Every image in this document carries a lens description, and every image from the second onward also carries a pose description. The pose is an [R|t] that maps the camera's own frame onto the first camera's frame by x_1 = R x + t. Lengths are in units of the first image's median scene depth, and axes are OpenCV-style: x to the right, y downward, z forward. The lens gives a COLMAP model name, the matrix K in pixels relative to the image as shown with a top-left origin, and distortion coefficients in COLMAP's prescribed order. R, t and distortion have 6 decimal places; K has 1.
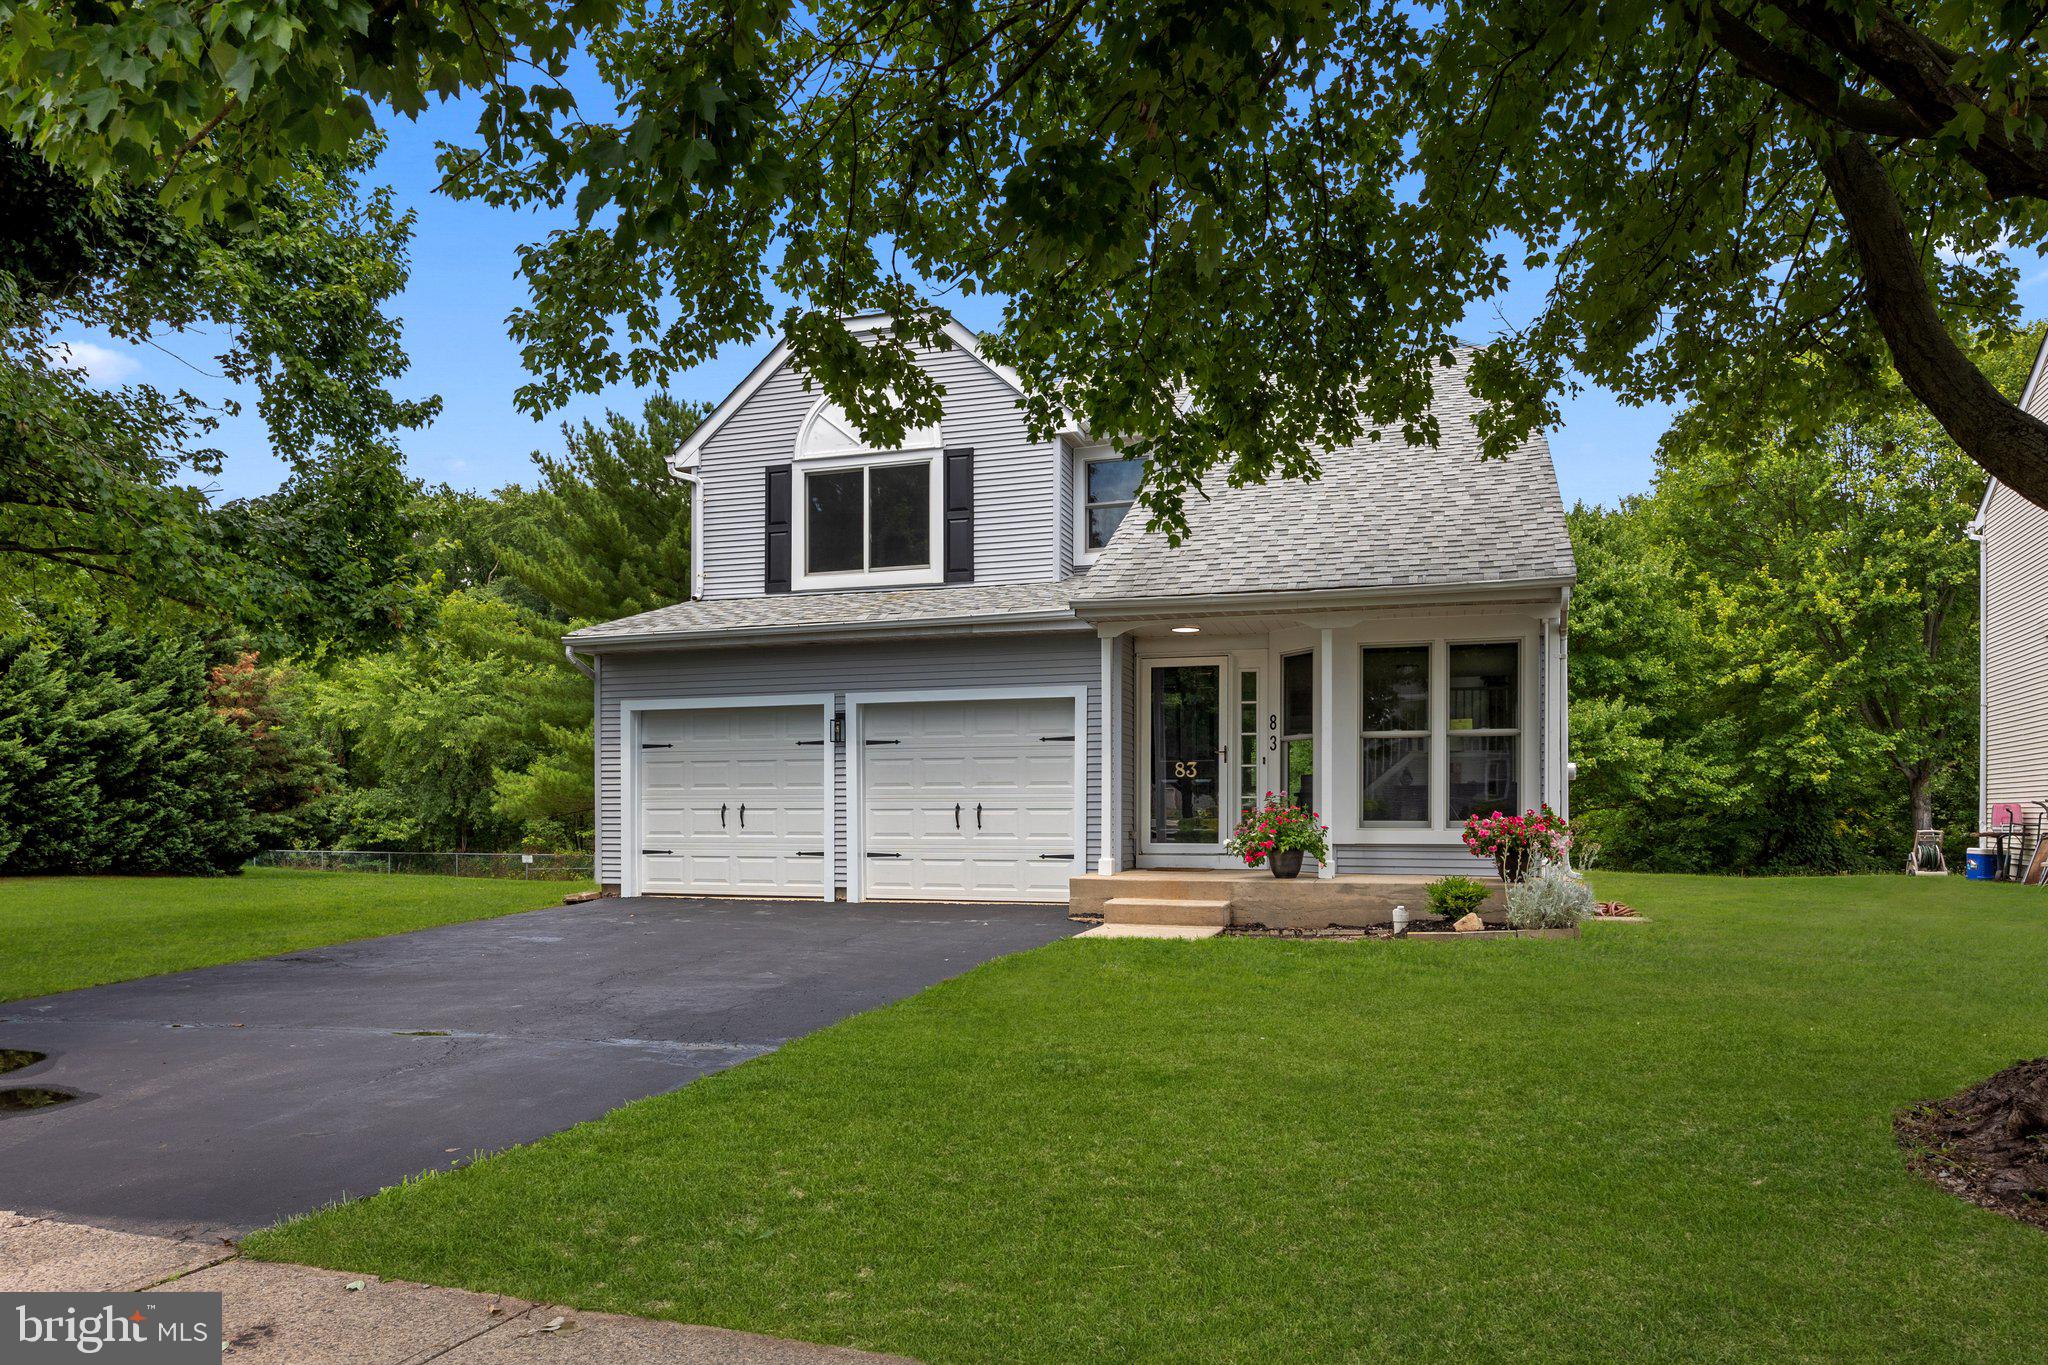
lens RADIAL K [[1270.1, 0, 1022.4], [0, 1270.1, 705.2], [0, 0, 1]] dist [0.002070, 0.000341]
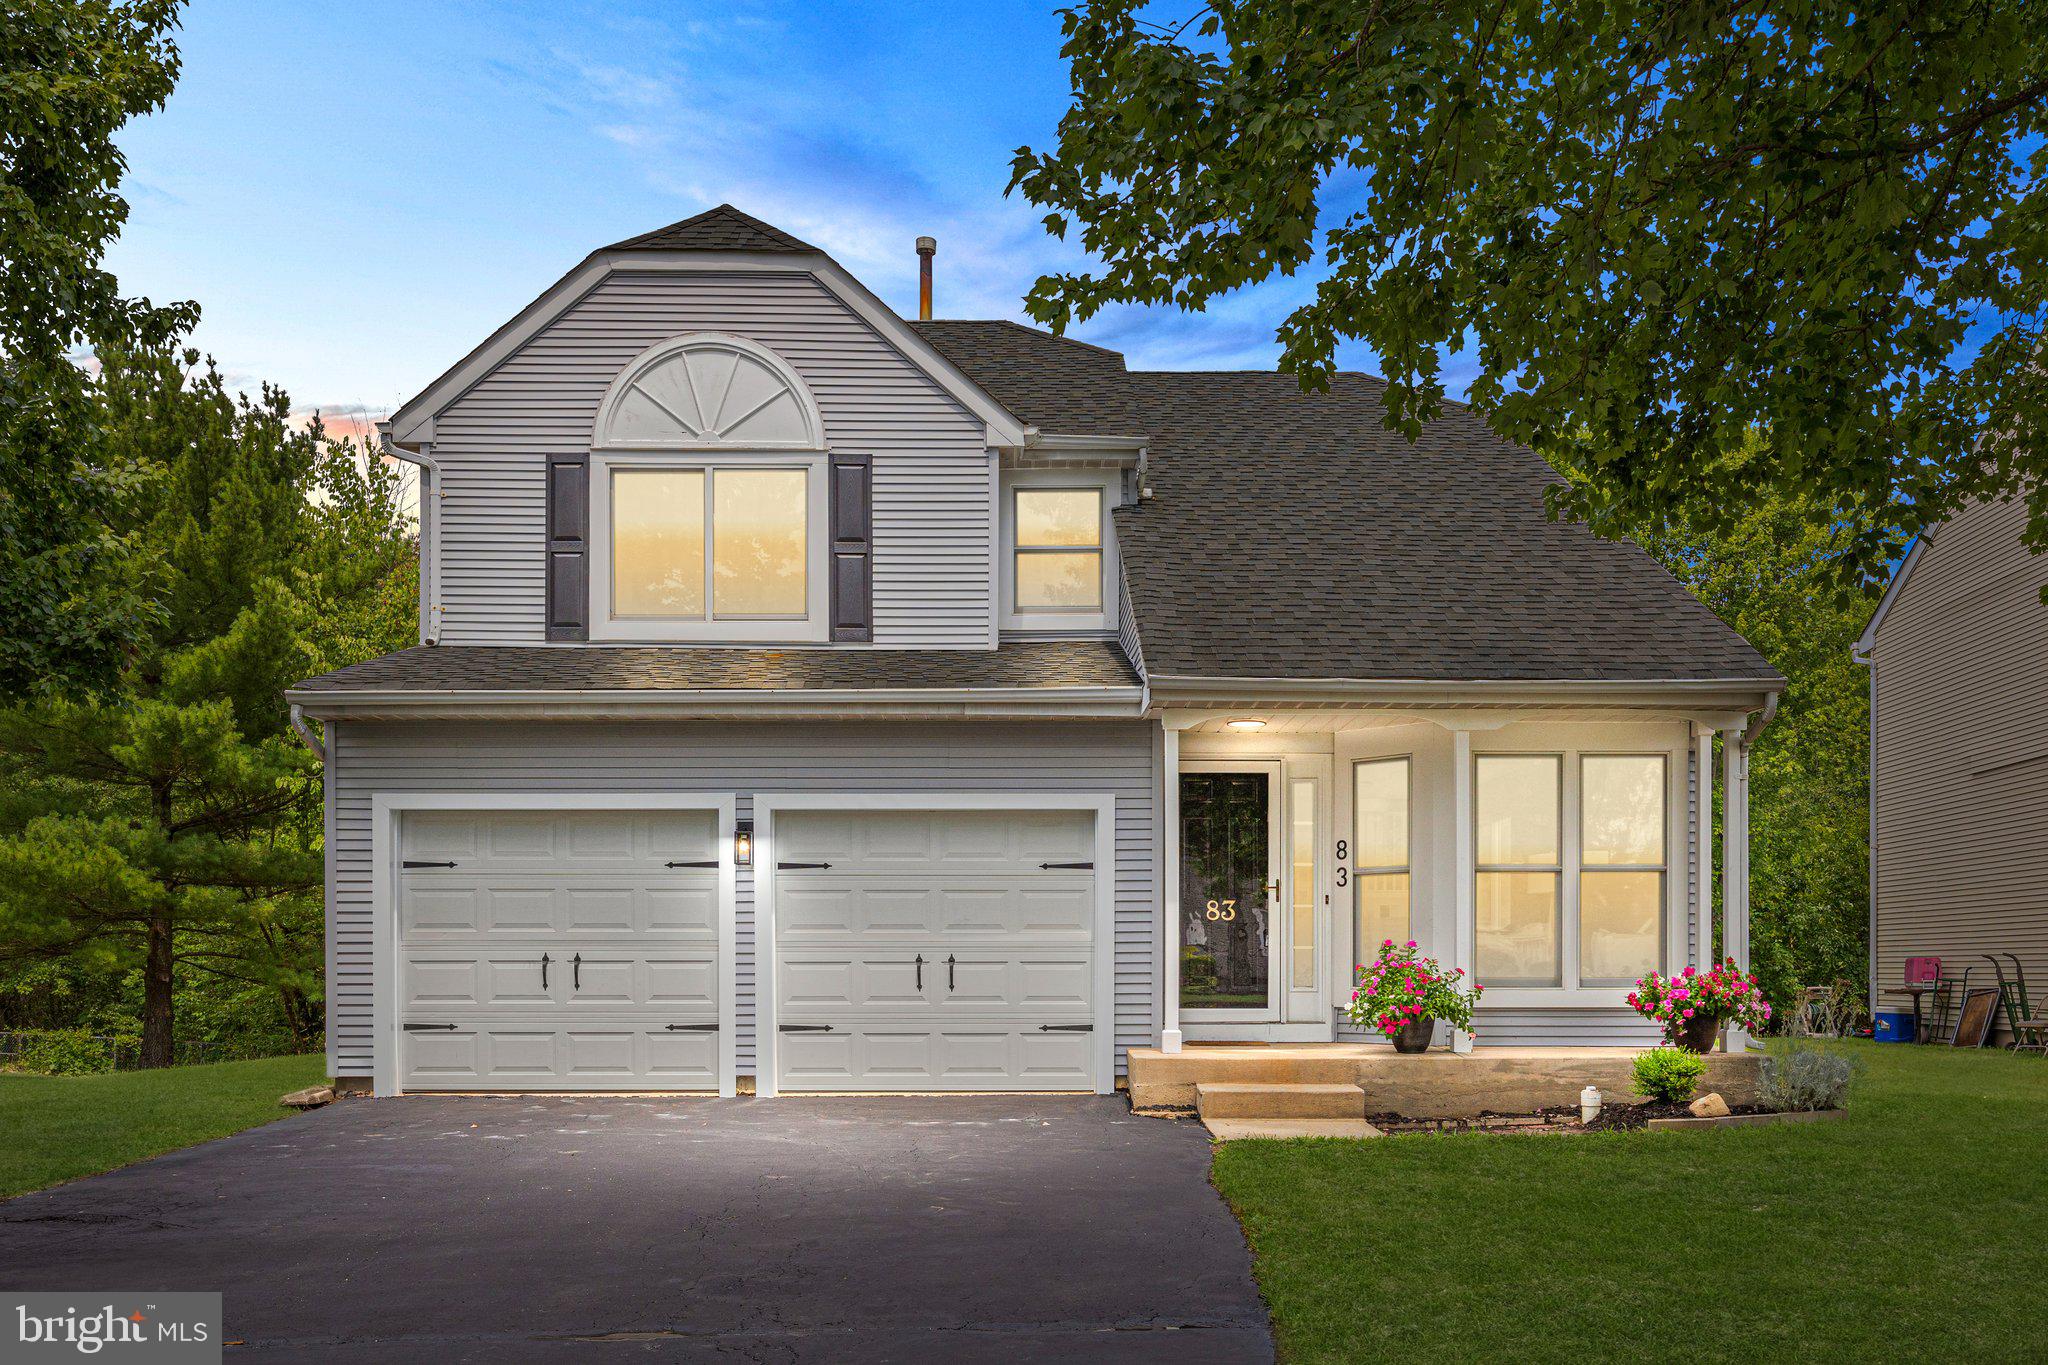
lens RADIAL K [[1671.2, 0, 1032.0], [0, 1671.2, 846.7], [0, 0, 1]] dist [-0.013279, 0.000162]
pose [[0.953497, 0.022866, 0.300533, -0.276115], [-0.026665, 0.999608, 0.008545, 0.007991], [-0.300220, -0.016162, 0.953733, 0.096840]]
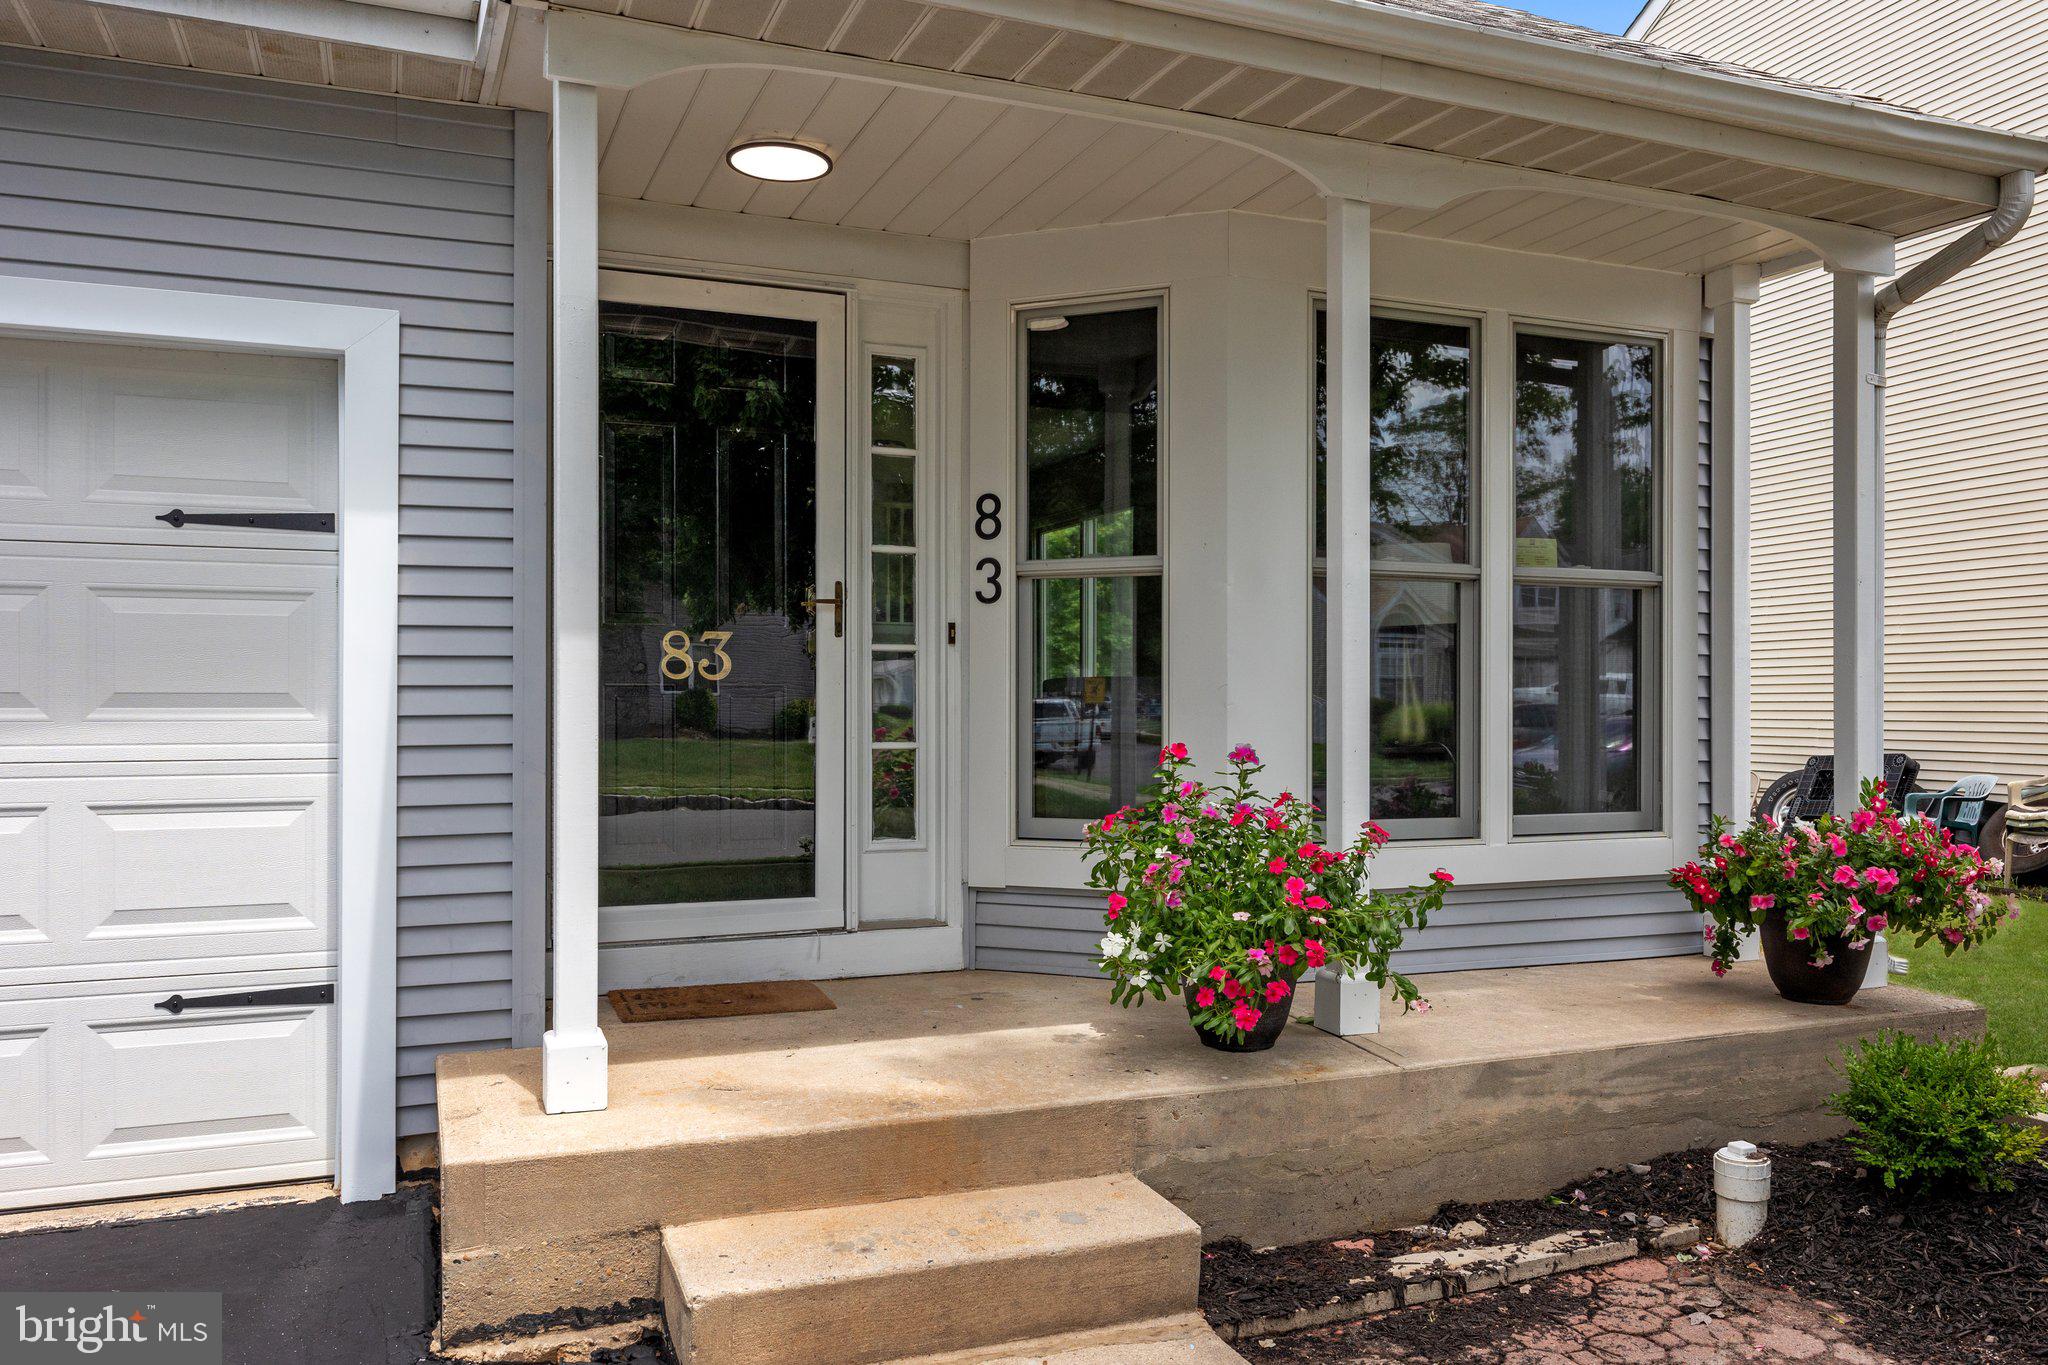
lens RADIAL K [[1610.3, 0, 1071.1], [0, 1610.3, 679.7], [0, 0, 1]] dist [-0.004804, -0.002784]
pose [[0.761448, 0.009407, 0.648158, -0.052330], [-0.057104, 0.996981, 0.052615, 0.031646], [-0.645706, -0.077076, 0.759686, 0.656743]]
